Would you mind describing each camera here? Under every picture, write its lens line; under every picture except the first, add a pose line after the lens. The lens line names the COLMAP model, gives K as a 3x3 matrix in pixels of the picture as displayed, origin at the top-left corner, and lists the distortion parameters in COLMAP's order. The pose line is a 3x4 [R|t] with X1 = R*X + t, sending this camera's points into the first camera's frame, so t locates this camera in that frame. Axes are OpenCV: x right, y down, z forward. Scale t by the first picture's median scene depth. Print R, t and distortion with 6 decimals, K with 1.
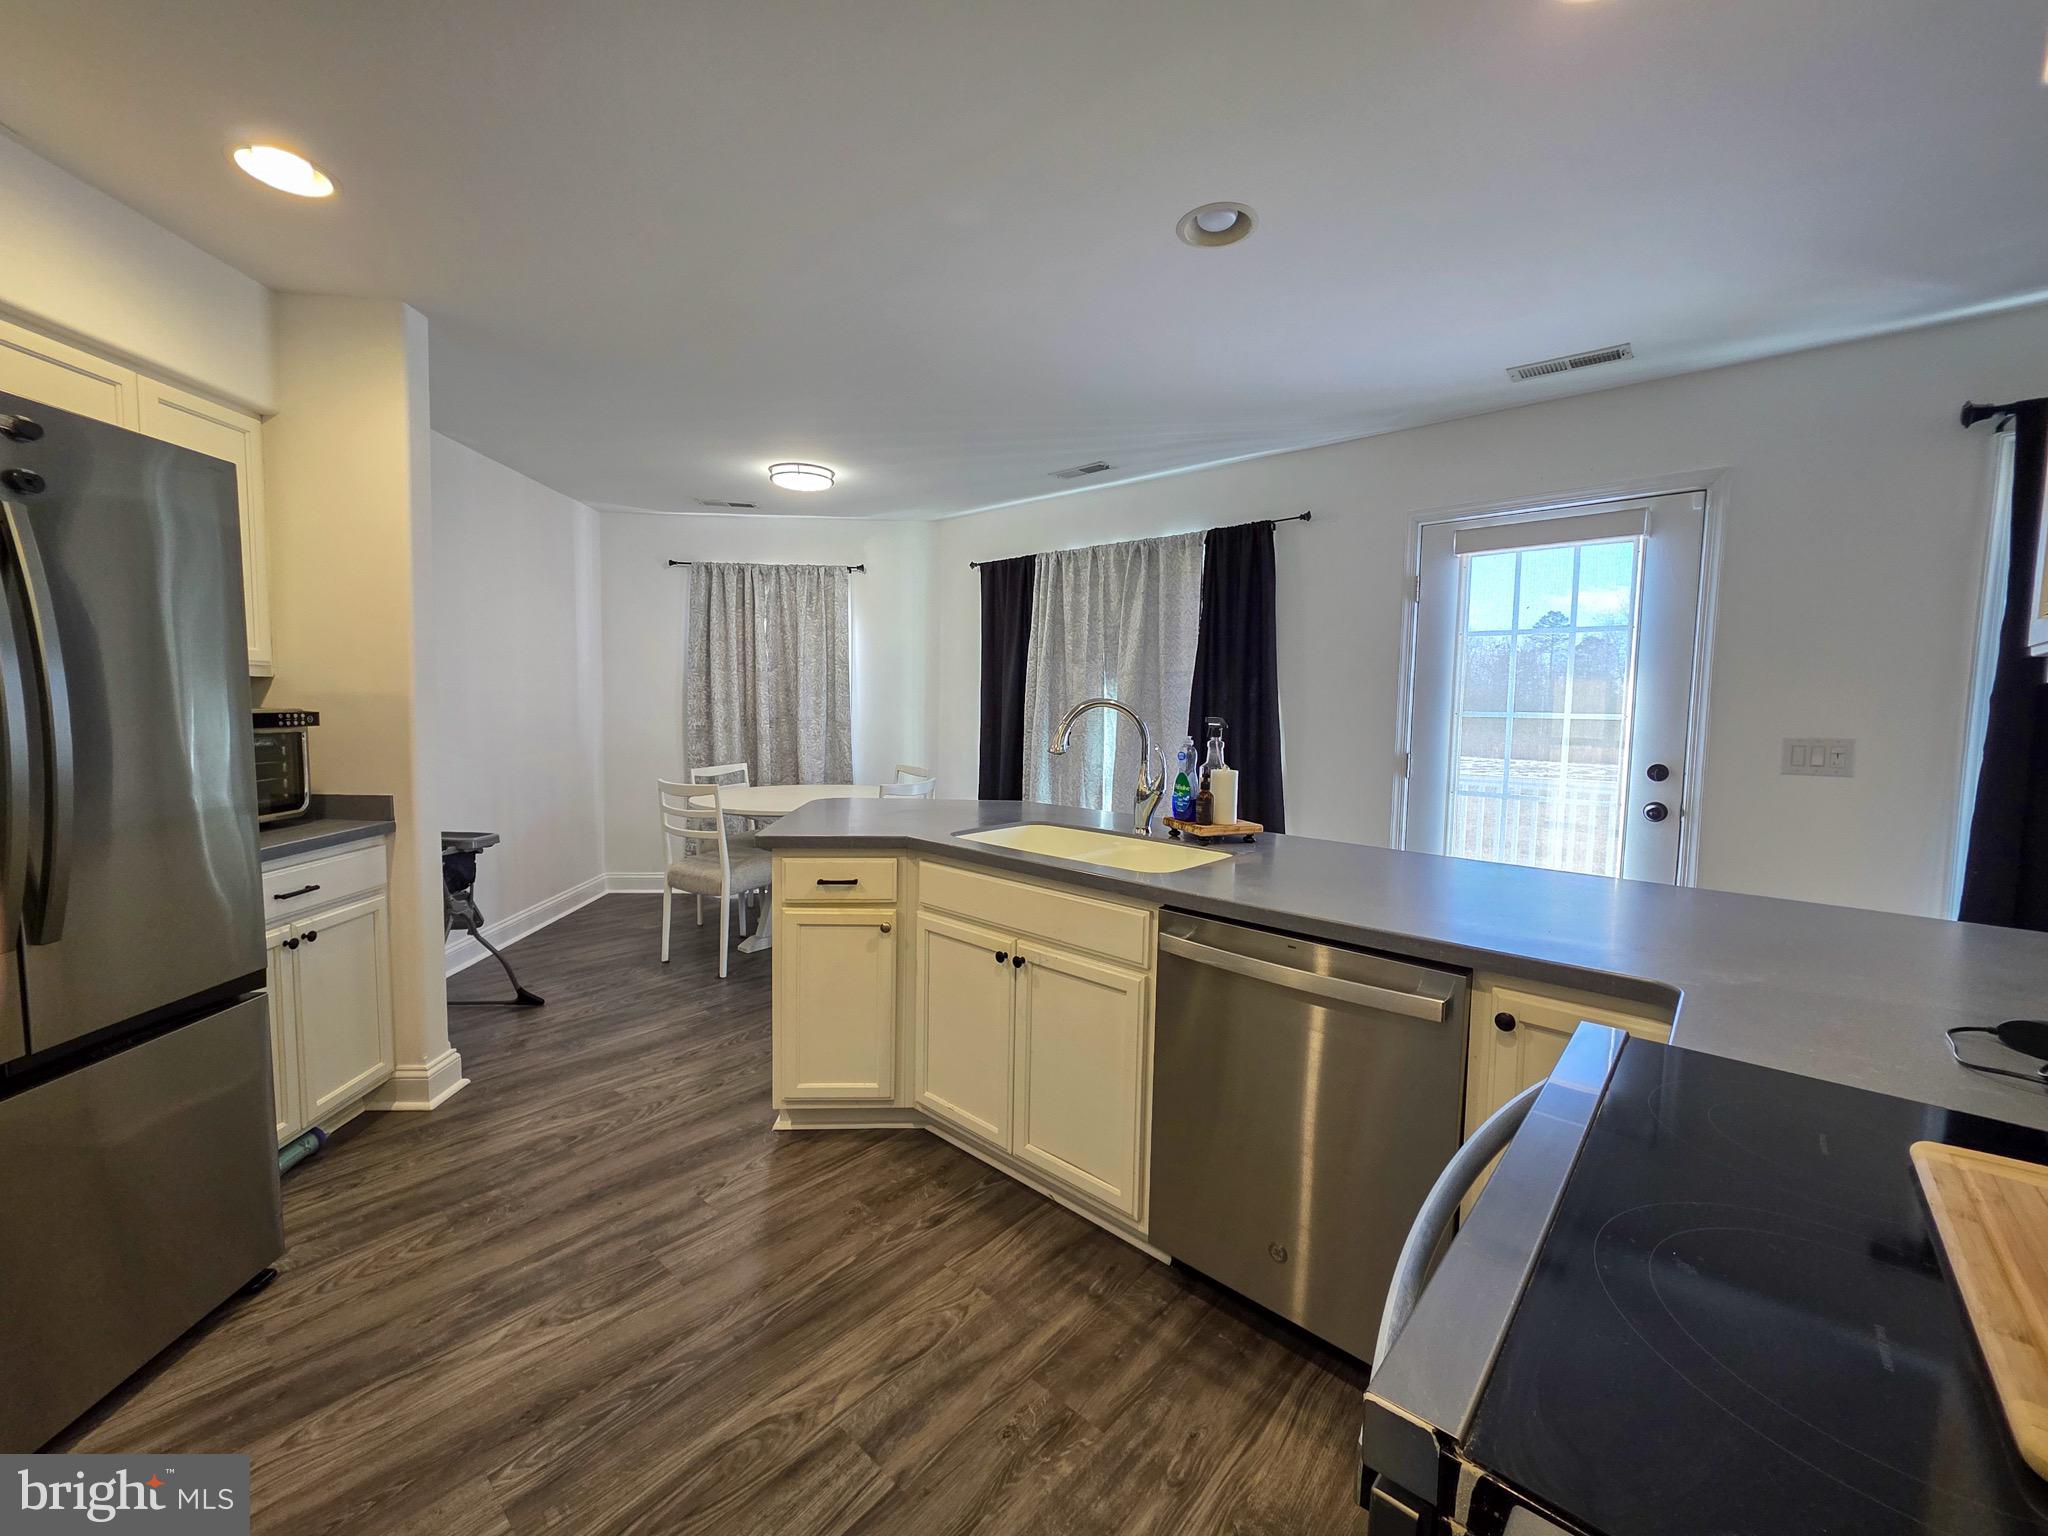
lens RADIAL K [[825.0, 0, 1033.3], [0, 825.0, 767.1], [0, 0, 1]] dist [0.001135, -0.000208]
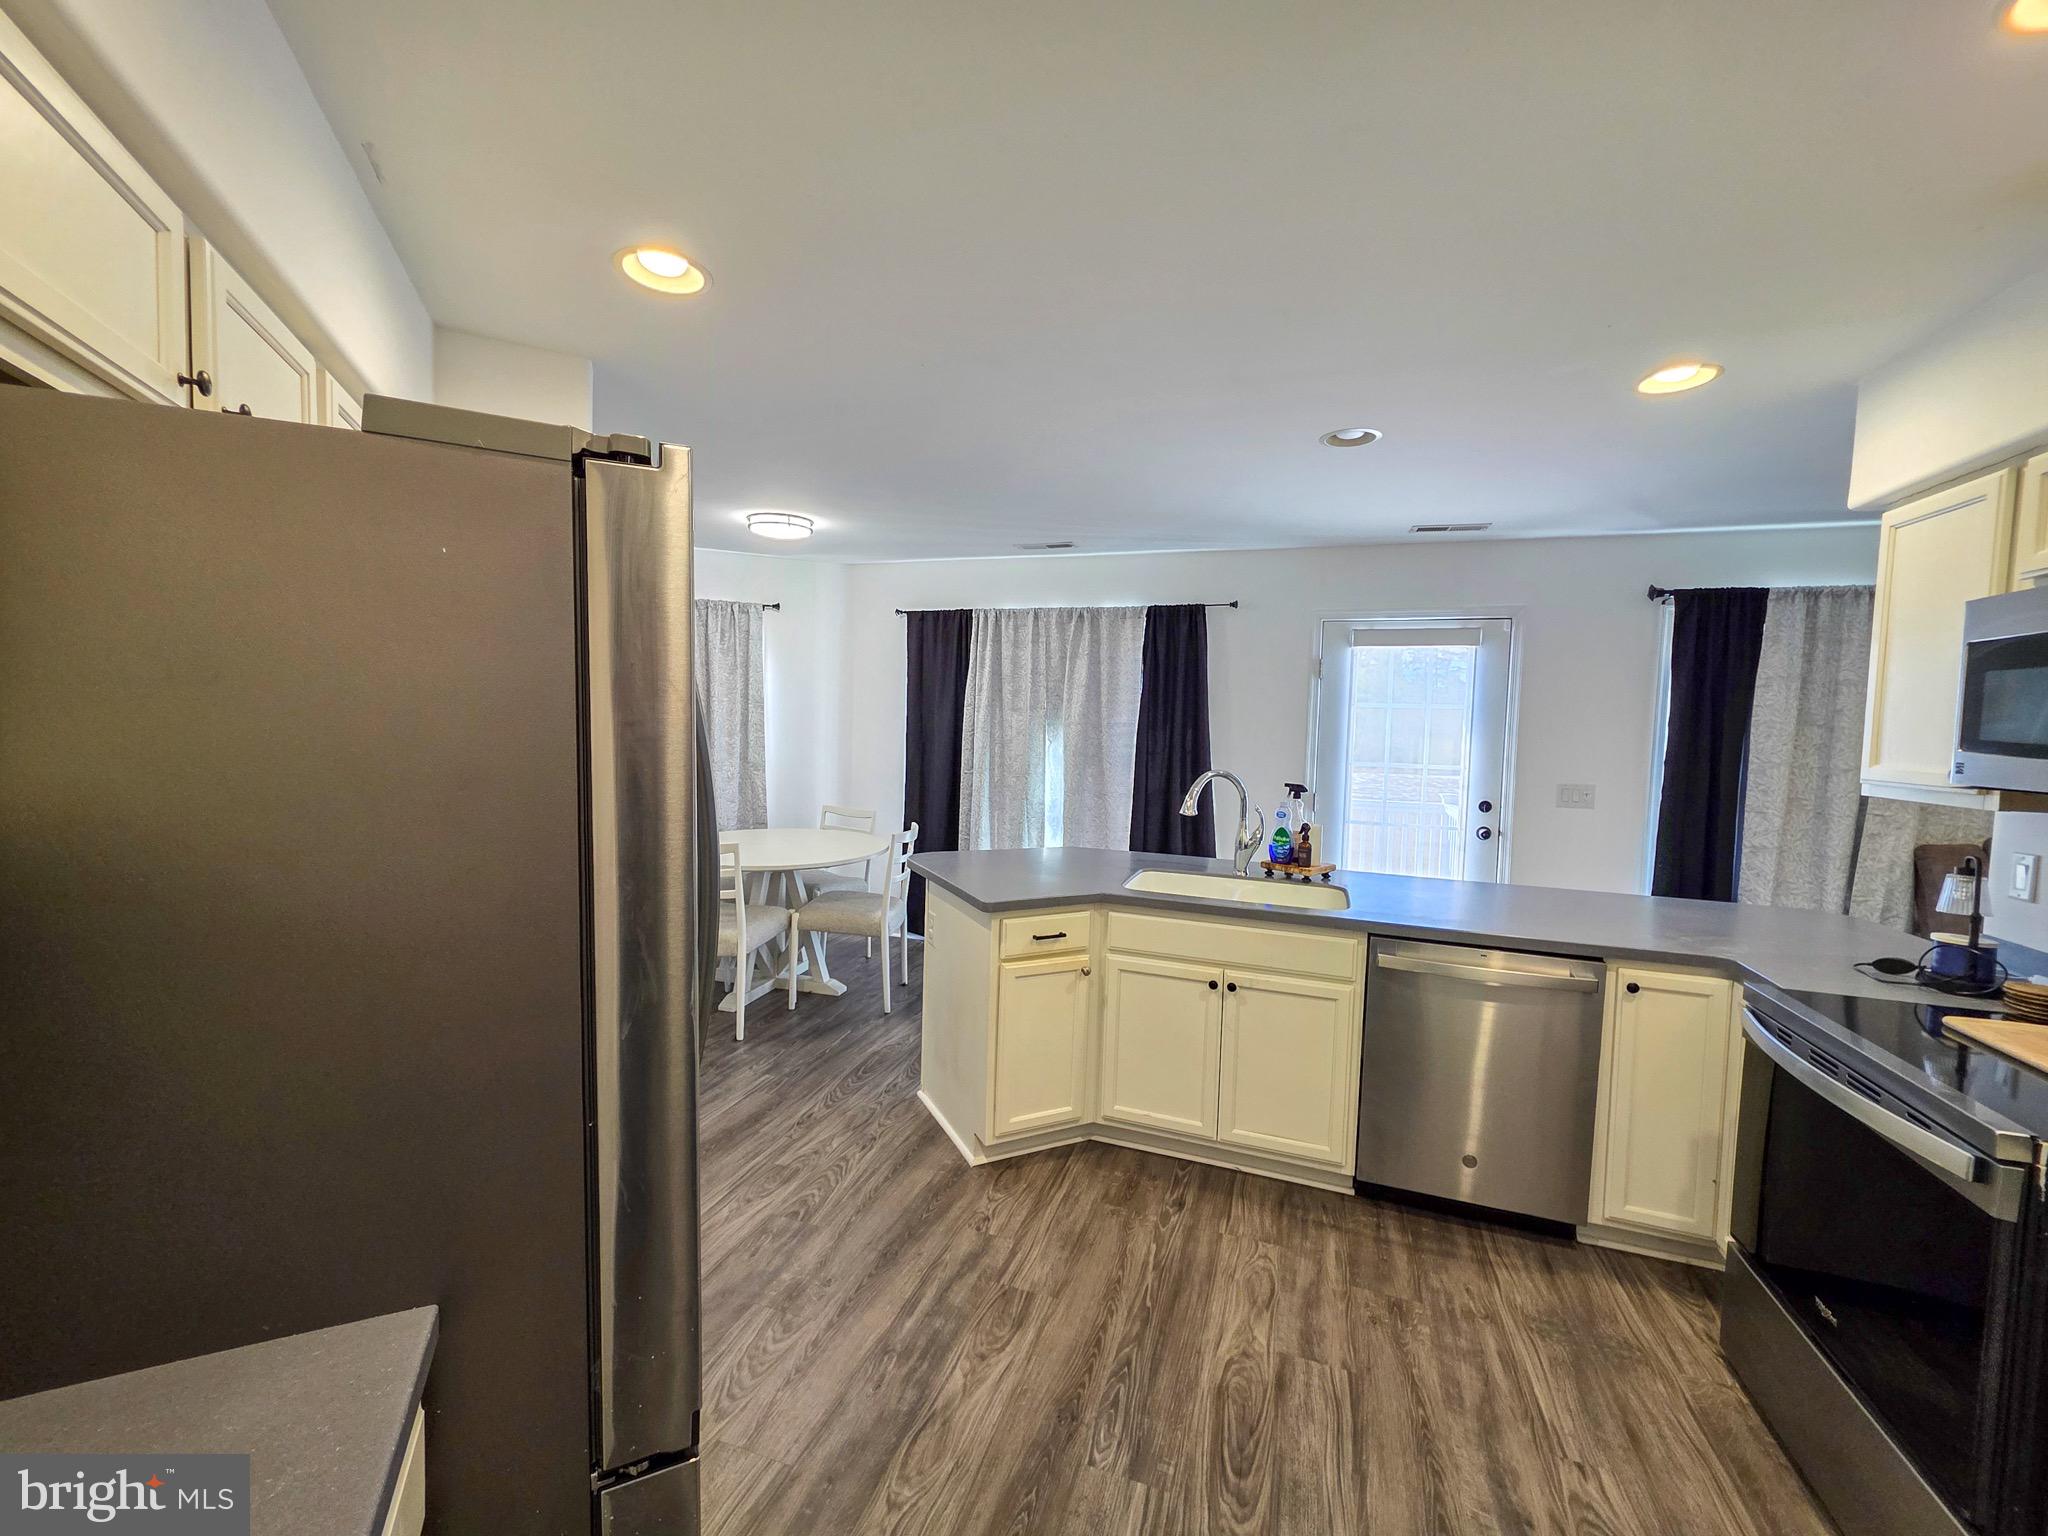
lens RADIAL K [[825.0, 0, 1033.3], [0, 825.0, 767.1], [0, 0, 1]] dist [0.001135, -0.000208]
pose [[0.921837, -0.015367, 0.387273, -0.586947], [0.017804, 0.999838, -0.002705, -0.078832], [-0.387169, 0.009389, 0.921961, -0.045642]]
